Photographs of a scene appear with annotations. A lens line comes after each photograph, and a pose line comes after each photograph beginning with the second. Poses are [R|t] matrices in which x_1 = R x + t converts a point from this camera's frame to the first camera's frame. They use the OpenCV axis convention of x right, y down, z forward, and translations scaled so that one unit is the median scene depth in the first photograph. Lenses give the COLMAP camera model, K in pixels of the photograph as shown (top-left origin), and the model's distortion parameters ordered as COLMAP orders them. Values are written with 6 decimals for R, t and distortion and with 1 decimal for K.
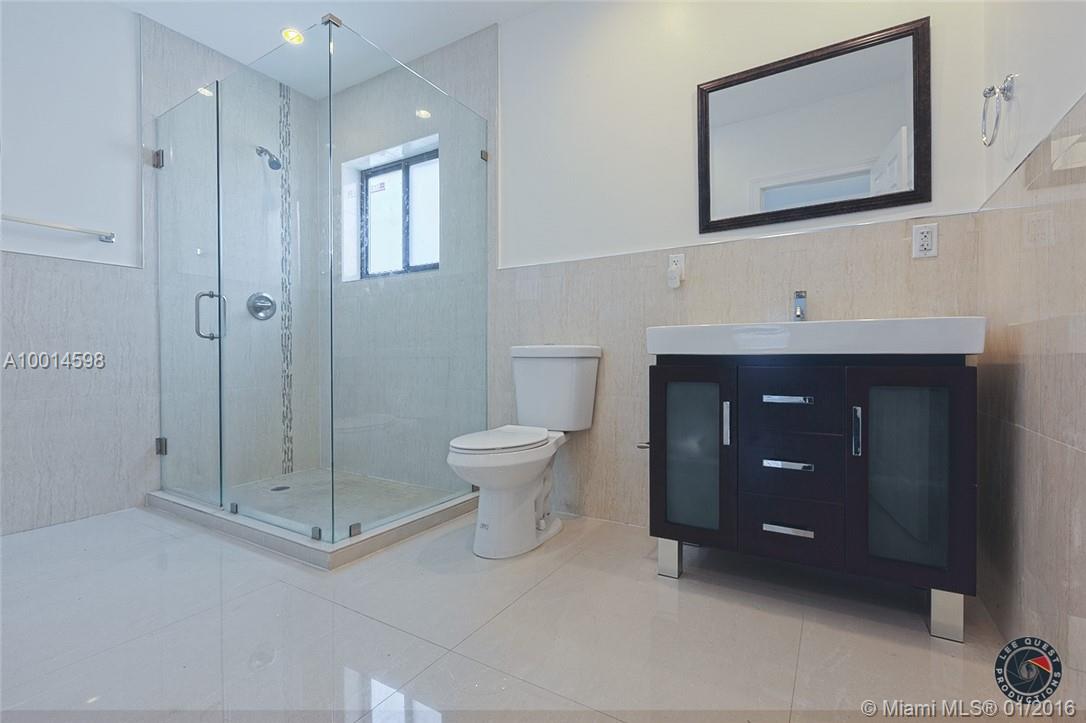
lens RADIAL K [[477.7, 0, 543.0], [0, 477.7, 361.5], [0, 0, 1]] dist [0.001586, 0.000198]
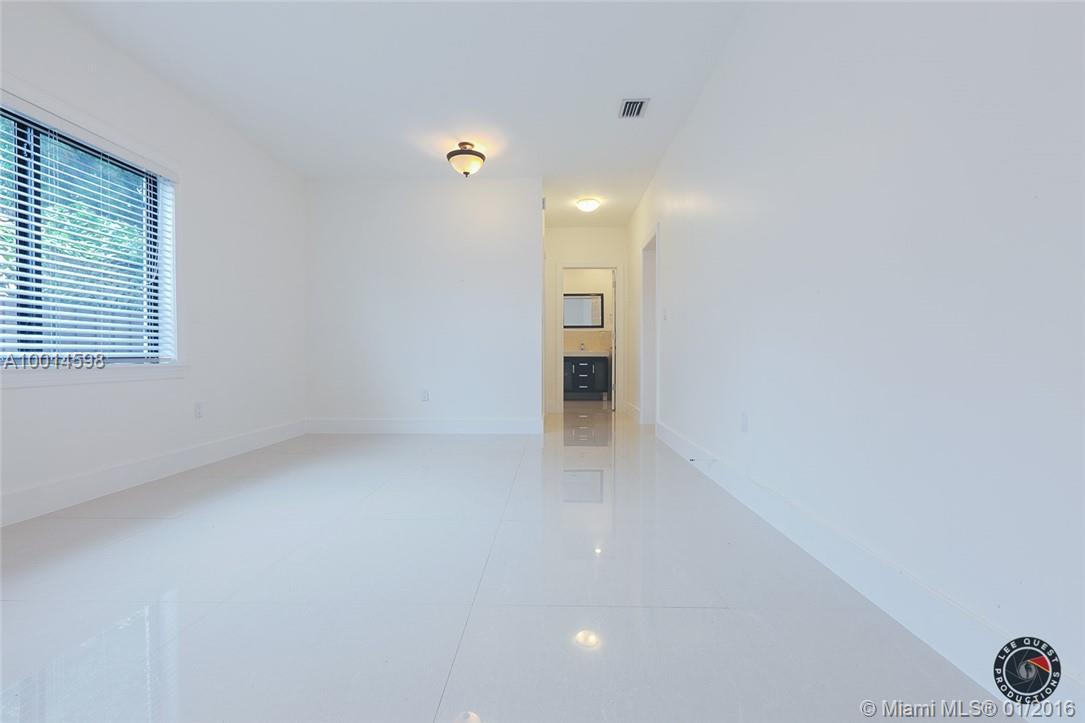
lens RADIAL K [[477.2, 0, 542.5], [0, 477.2, 361.5], [0, 0, 1]] dist [0.001586, 0.000198]
pose [[0.860867, -0.002928, 0.508821, -2.739038], [-0.001226, 0.999969, 0.007828, 0.001950], [-0.508828, -0.007363, 0.860837, -3.567965]]
